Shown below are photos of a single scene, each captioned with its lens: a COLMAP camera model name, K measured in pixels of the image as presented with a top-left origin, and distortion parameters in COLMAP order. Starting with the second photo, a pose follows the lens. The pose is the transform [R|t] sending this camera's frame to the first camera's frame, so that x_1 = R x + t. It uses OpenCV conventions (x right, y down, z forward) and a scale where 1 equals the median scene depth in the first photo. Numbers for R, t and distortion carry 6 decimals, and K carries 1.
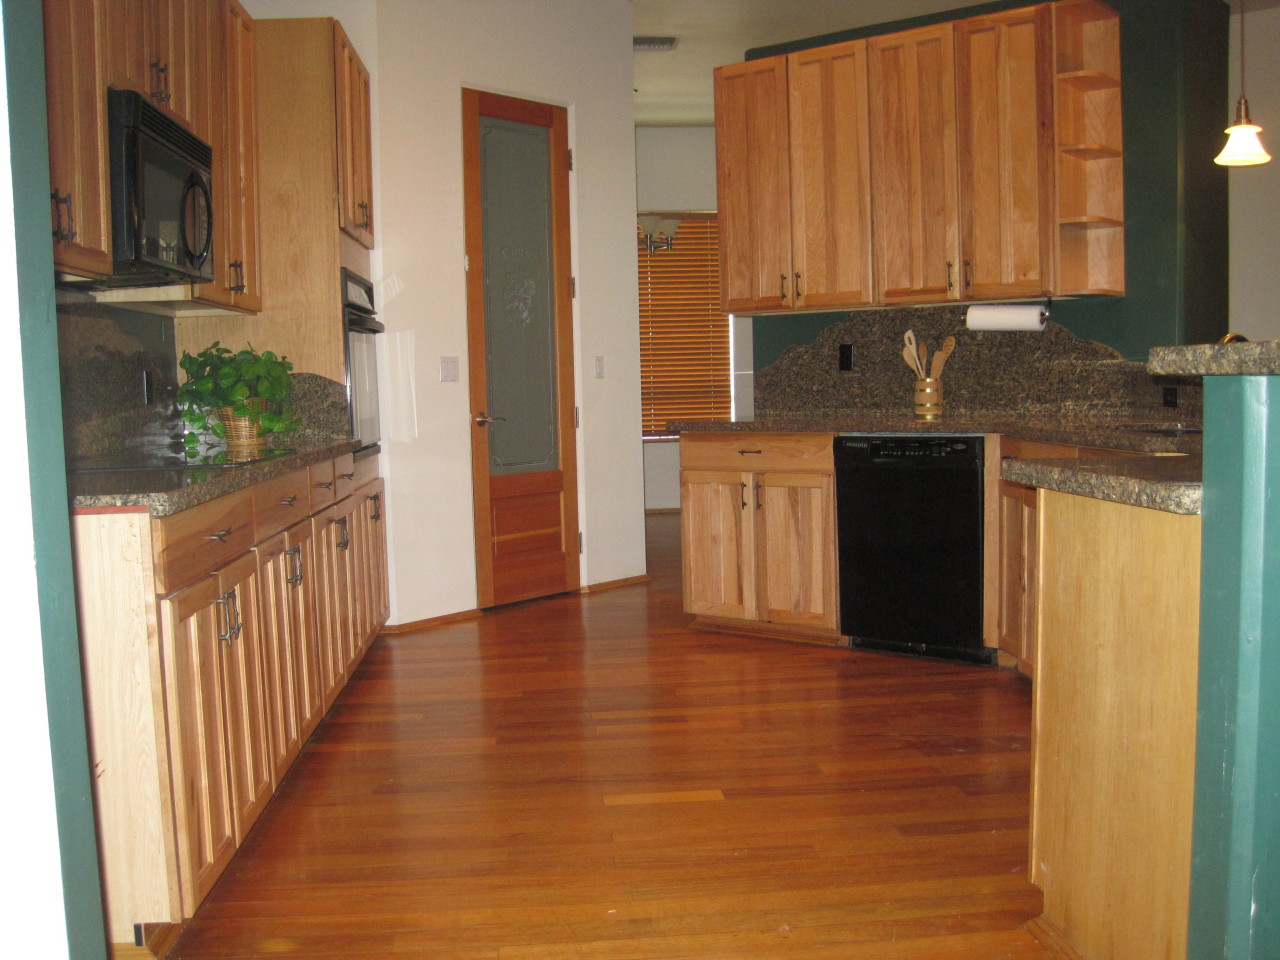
lens RADIAL K [[1300.8, 0, 640.0], [0, 1300.8, 480.0], [0, 0, 1]] dist [-0.207017, 0.182166]
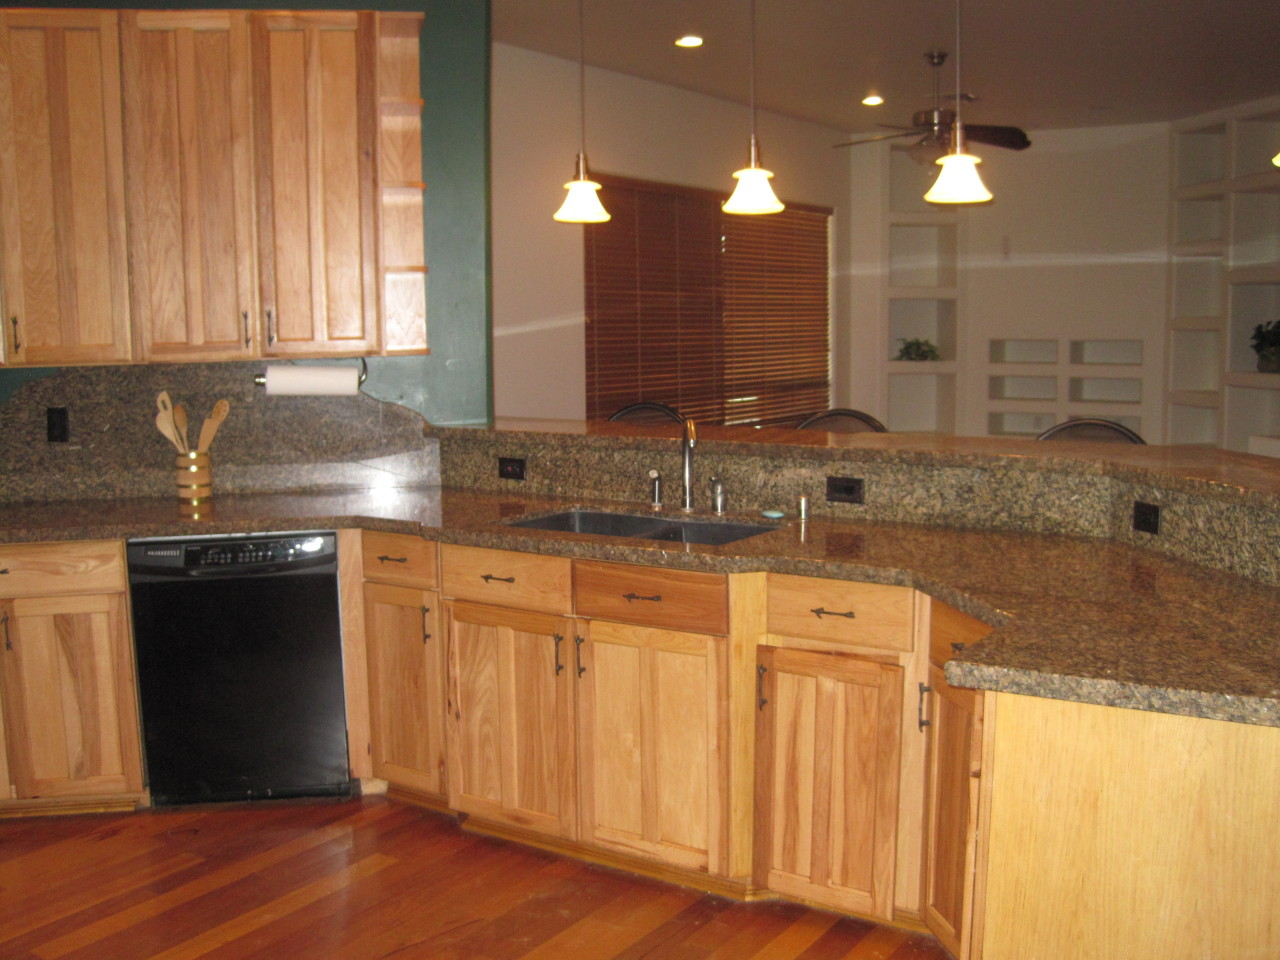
lens RADIAL K [[1300.8, 0, 640.0], [0, 1300.8, 480.0], [0, 0, 1]] dist [-0.207017, 0.182166]
pose [[0.614994, -0.079278, 0.784536, -0.231345], [0.058351, 0.996781, 0.054984, -0.090497], [-0.786370, 0.011963, 0.617640, 0.296759]]
